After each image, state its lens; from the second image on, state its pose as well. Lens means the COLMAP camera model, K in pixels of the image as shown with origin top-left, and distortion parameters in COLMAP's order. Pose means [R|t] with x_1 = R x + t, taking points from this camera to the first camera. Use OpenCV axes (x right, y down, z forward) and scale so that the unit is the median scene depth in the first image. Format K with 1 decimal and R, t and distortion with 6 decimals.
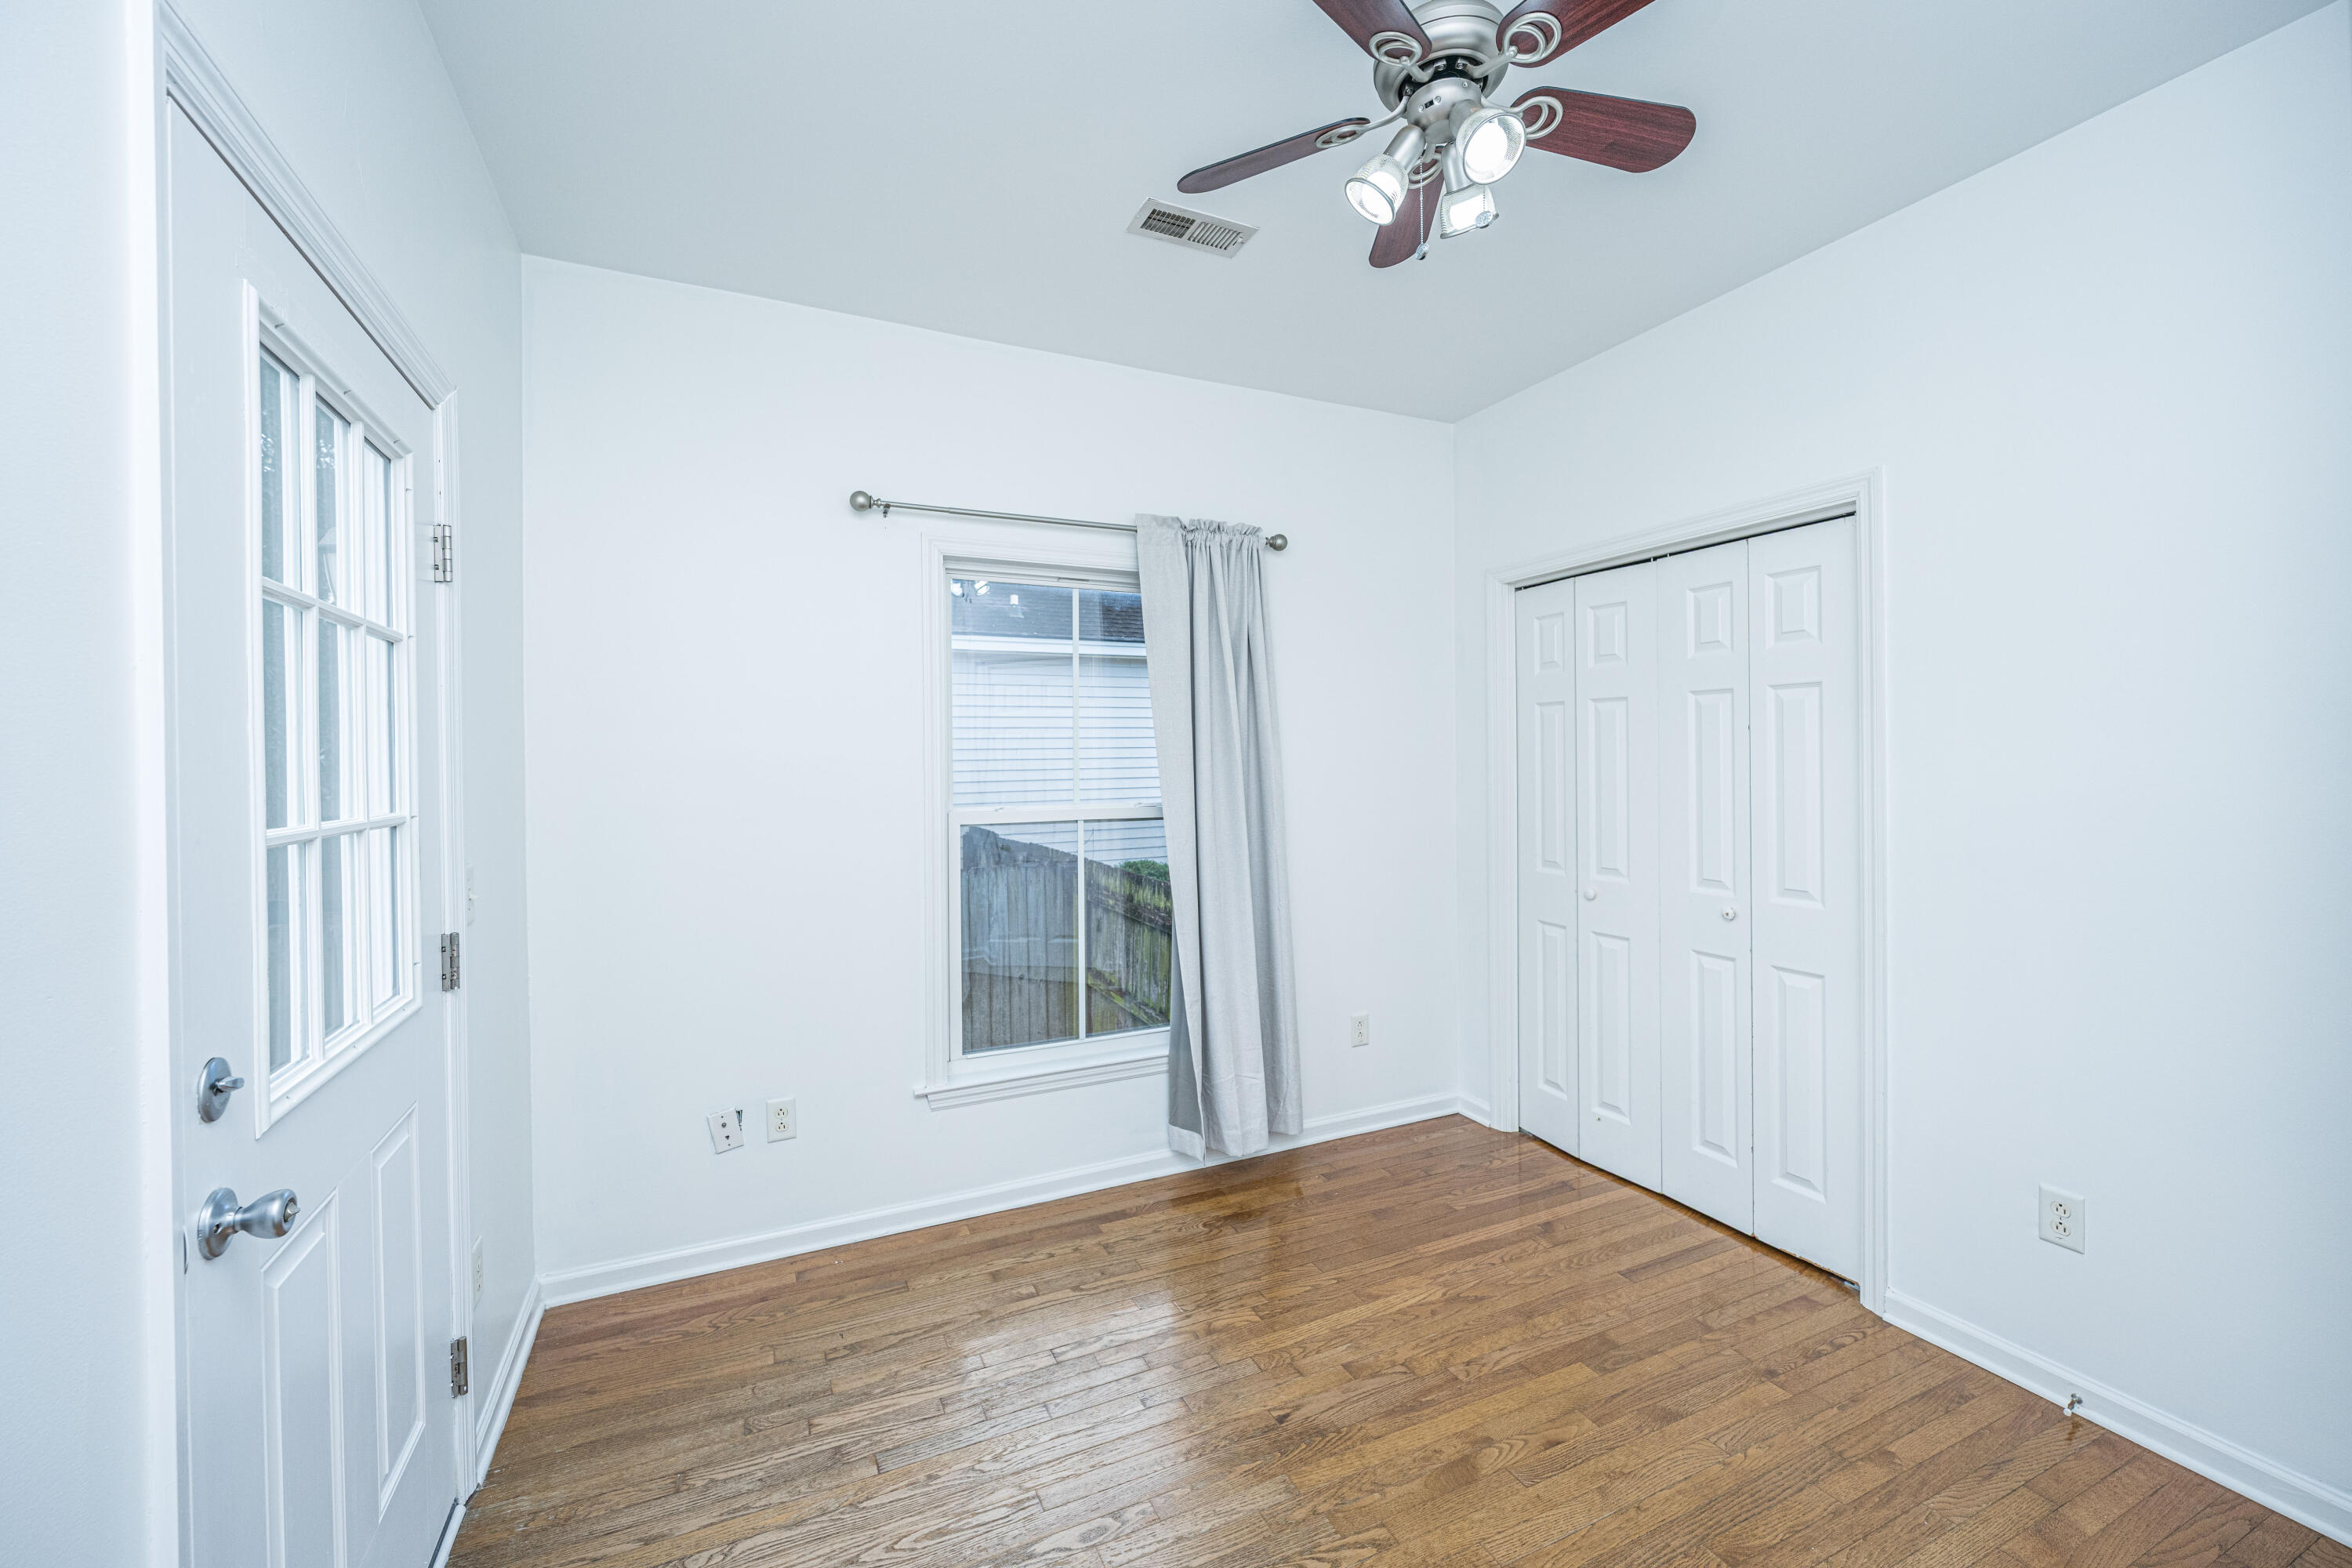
lens RADIAL K [[942.2, 0, 1182.4], [0, 942.2, 761.4], [0, 0, 1]] dist [0.002425, -0.000199]
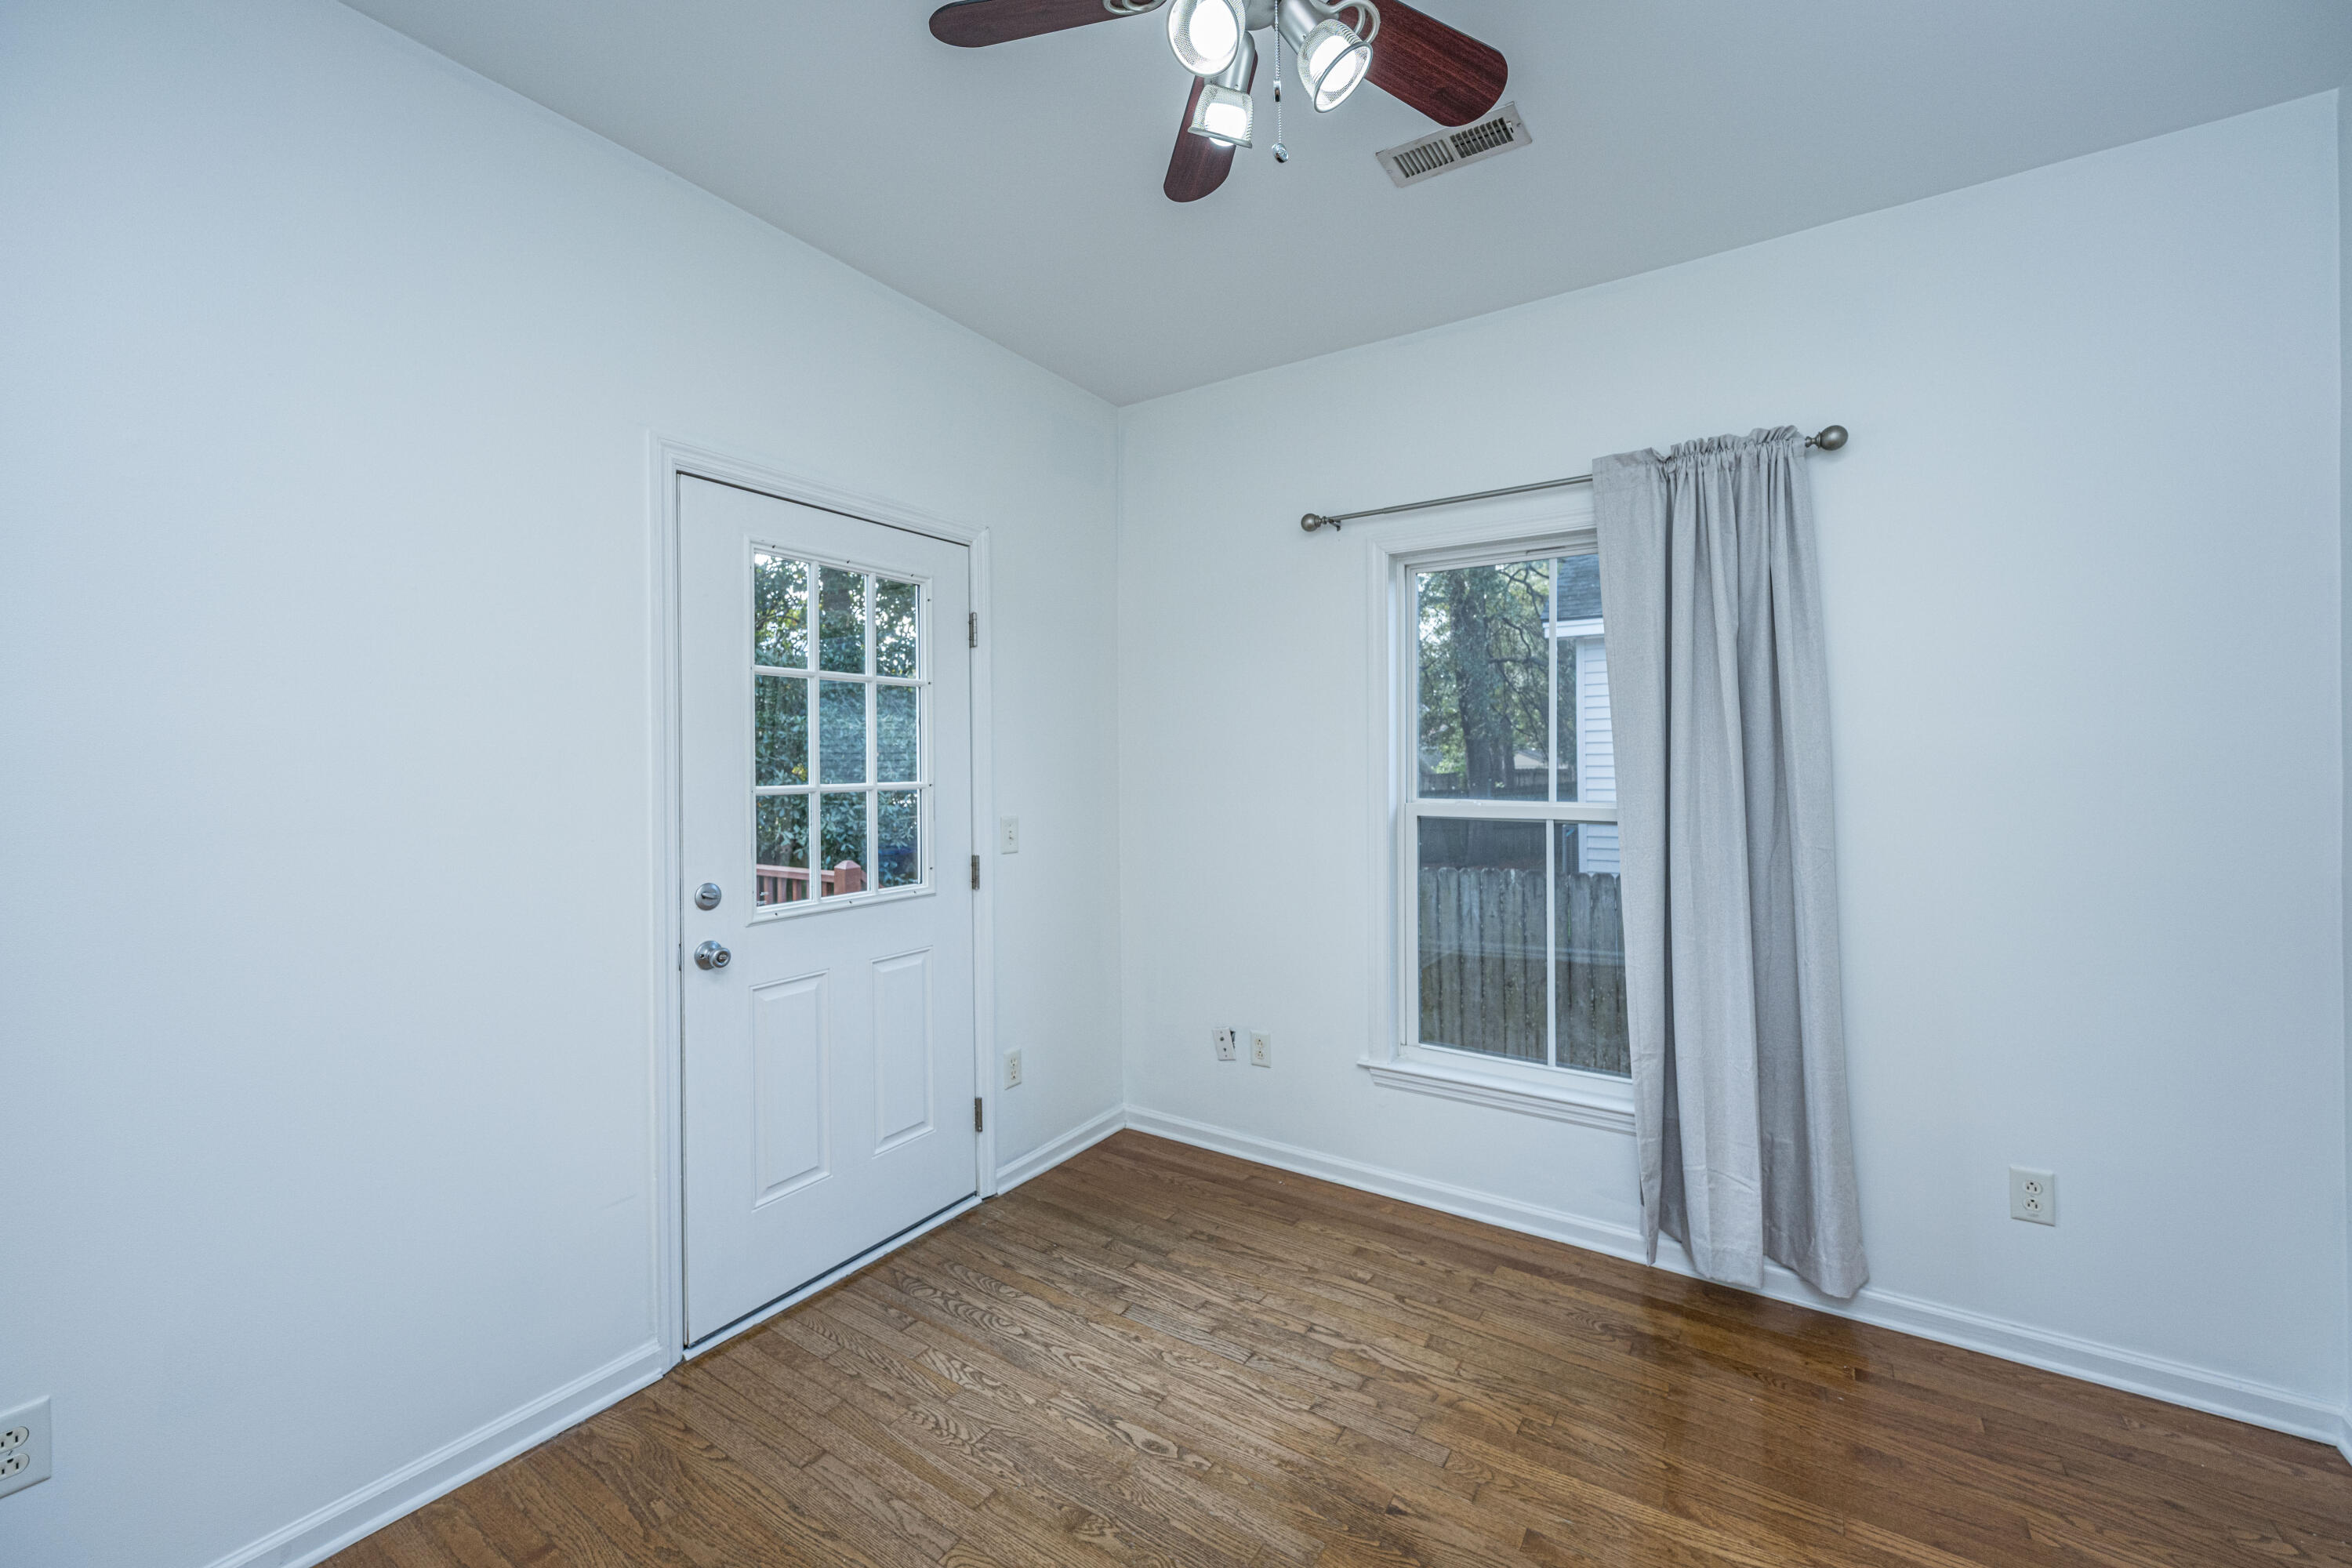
lens RADIAL K [[942.2, 0, 1185.1], [0, 942.2, 758.7], [0, 0, 1]] dist [0.002425, -0.000199]
pose [[0.524313, 0.007047, -0.851497, 0.593431], [-0.000801, 0.999969, 0.007783, -0.002112], [0.851525, -0.003399, 0.524302, 0.306695]]
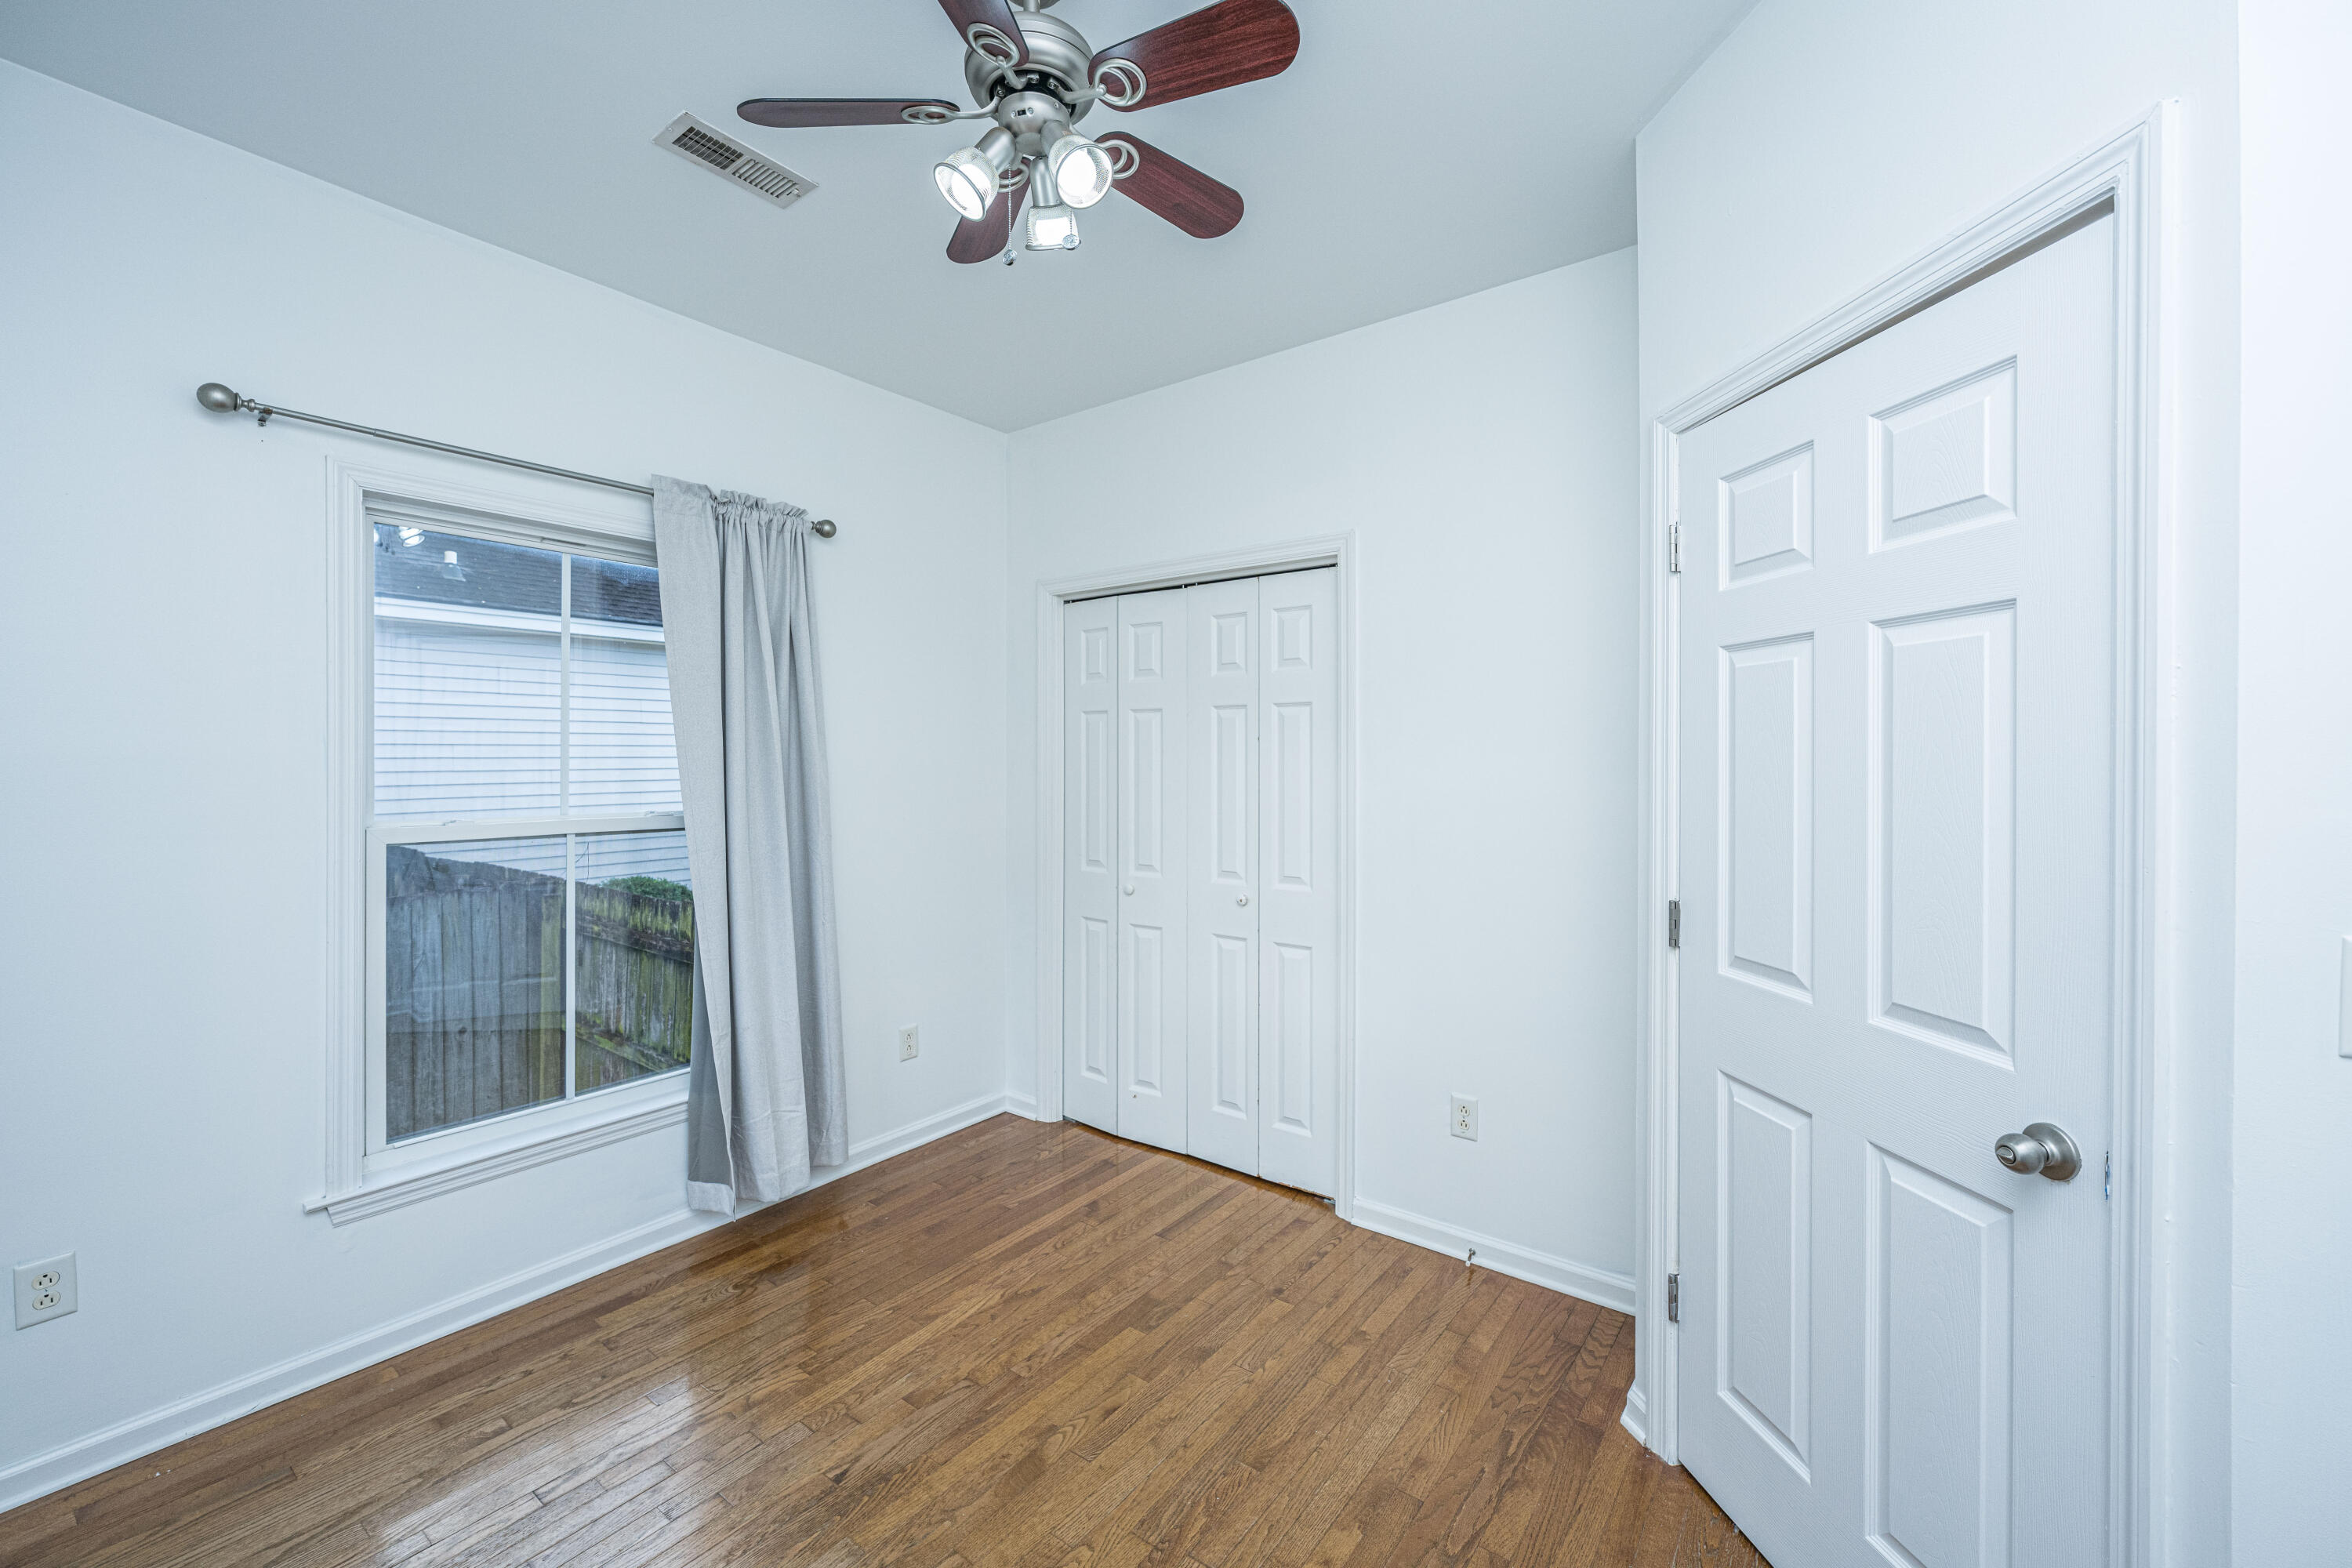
lens RADIAL K [[942.2, 0, 1181.1], [0, 942.2, 761.1], [0, 0, 1]] dist [0.002425, -0.000199]
pose [[0.881996, 0.009289, 0.471164, -0.033268], [-0.007935, 0.999957, -0.004861, -0.002171], [-0.471189, 0.000548, 0.882032, 0.021713]]
